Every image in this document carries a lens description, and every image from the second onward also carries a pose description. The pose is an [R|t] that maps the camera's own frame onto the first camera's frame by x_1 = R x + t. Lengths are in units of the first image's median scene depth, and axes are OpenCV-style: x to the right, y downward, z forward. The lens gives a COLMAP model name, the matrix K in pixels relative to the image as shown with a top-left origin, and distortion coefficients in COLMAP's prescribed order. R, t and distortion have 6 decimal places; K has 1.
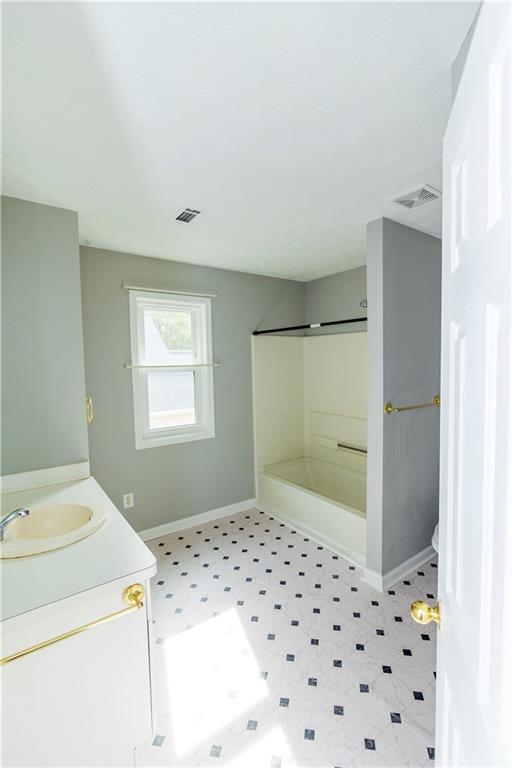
lens RADIAL K [[310.1, 0, 234.6], [0, 310.1, 388.0], [0, 0, 1]] dist [-0.001008, -0.000025]
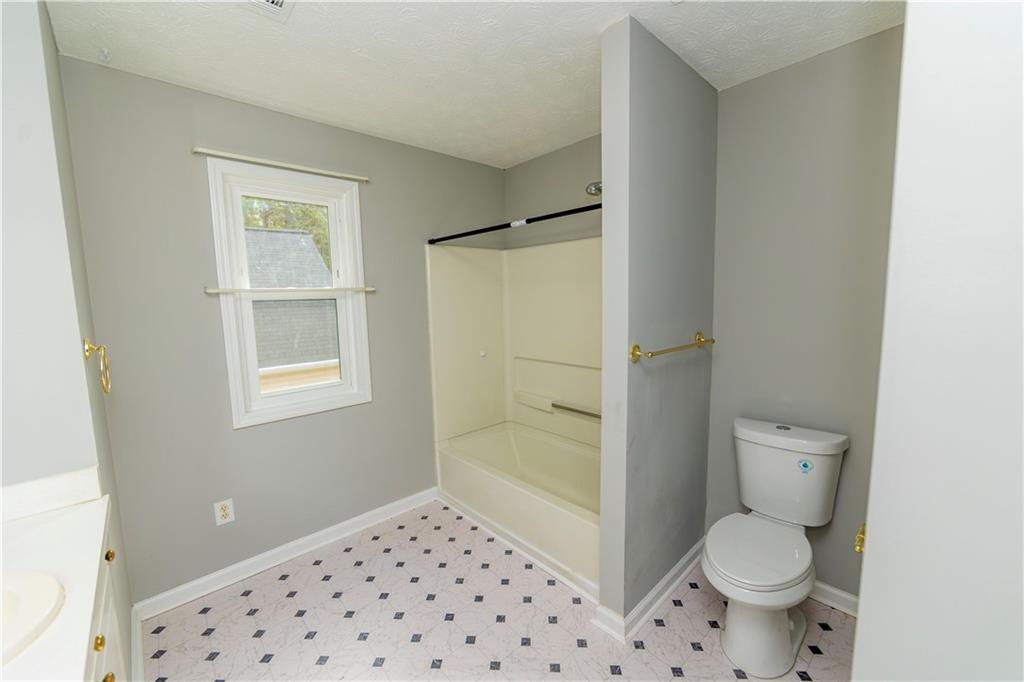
lens RADIAL K [[413.4, 0, 512.0], [0, 413.4, 341.0], [0, 0, 1]] dist [-0.001008, -0.000025]
pose [[0.973307, -0.019003, 0.228720, 0.042438], [0.010668, 0.999235, 0.037625, 0.006028], [-0.229260, -0.034181, 0.972765, 0.147726]]
